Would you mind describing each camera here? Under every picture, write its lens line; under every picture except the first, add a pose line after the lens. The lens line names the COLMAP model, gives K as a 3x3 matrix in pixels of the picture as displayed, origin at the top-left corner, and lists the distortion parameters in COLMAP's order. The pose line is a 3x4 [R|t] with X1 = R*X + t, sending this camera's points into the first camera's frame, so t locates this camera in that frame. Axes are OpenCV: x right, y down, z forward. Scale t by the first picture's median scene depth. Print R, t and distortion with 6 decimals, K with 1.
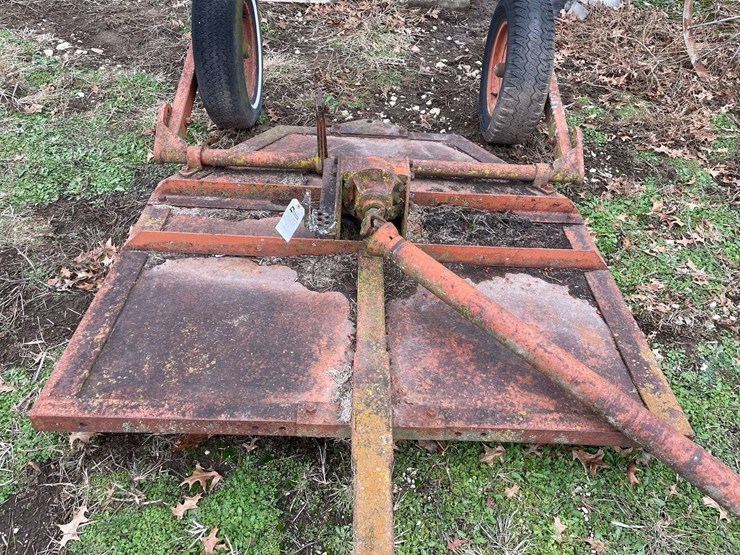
lens RADIAL K [[554.9, 0, 374.6], [0, 554.9, 274.6], [0, 0, 1]] dist [0.089999, -0.116713]
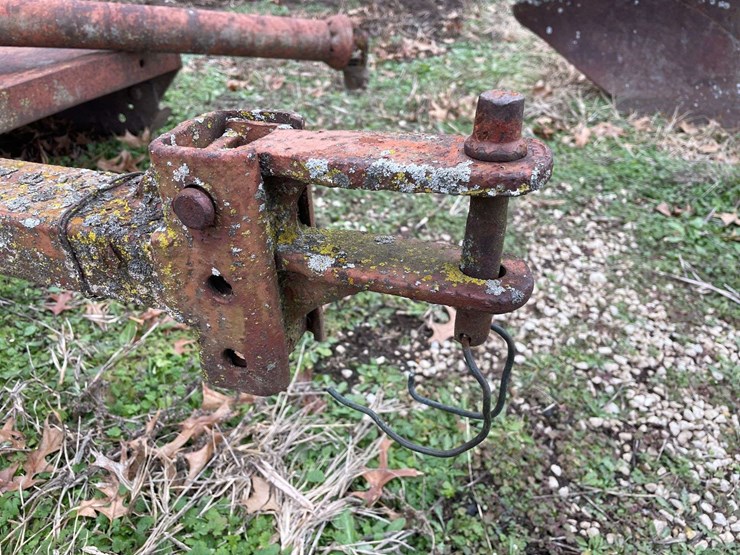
lens RADIAL K [[554.9, 0, 362.9], [0, 554.9, 278.7], [0, 0, 1]] dist [0.089999, -0.116713]
pose [[0.366405, -0.568285, 0.736750, -0.123167], [0.642963, 0.726993, 0.240997, 0.403430], [-0.672567, 0.385400, 0.631760, 0.319206]]
